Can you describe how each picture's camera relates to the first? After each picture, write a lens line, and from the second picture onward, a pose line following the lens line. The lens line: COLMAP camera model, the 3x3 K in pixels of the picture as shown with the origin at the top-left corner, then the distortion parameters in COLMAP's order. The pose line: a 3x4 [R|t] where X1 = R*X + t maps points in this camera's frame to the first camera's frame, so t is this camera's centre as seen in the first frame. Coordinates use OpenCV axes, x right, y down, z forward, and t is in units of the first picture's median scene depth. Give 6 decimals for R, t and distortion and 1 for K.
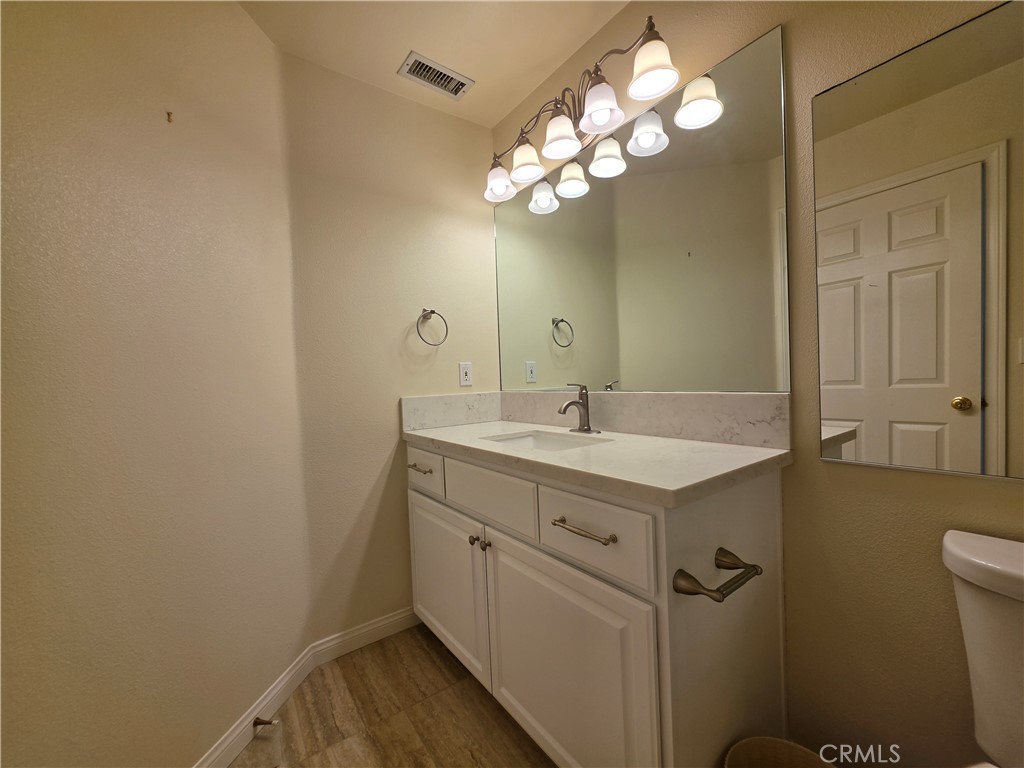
lens RADIAL K [[412.8, 0, 507.4], [0, 412.8, 386.9], [0, 0, 1]] dist [0.000173, 0.000027]
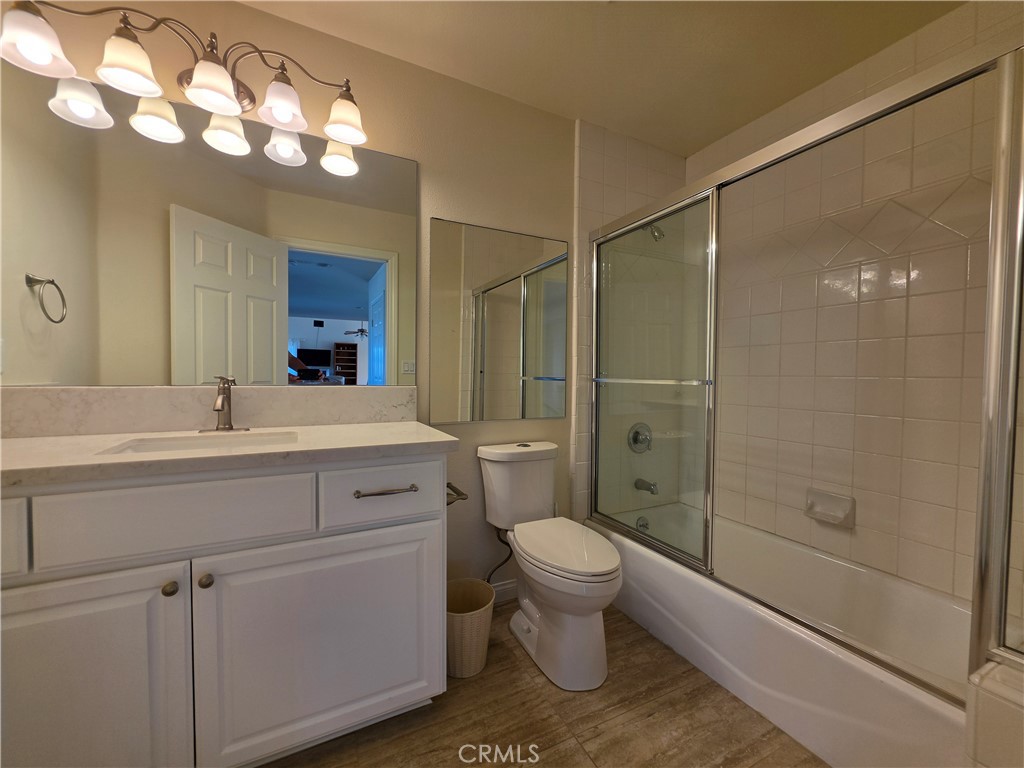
lens RADIAL K [[412.8, 0, 506.8], [0, 412.8, 386.9], [0, 0, 1]] dist [0.000173, 0.000027]
pose [[0.165479, 0.012351, 0.986136, -0.668523], [0.002860, 0.999911, -0.013003, 0.030405], [-0.986209, 0.004972, 0.165429, 0.288824]]
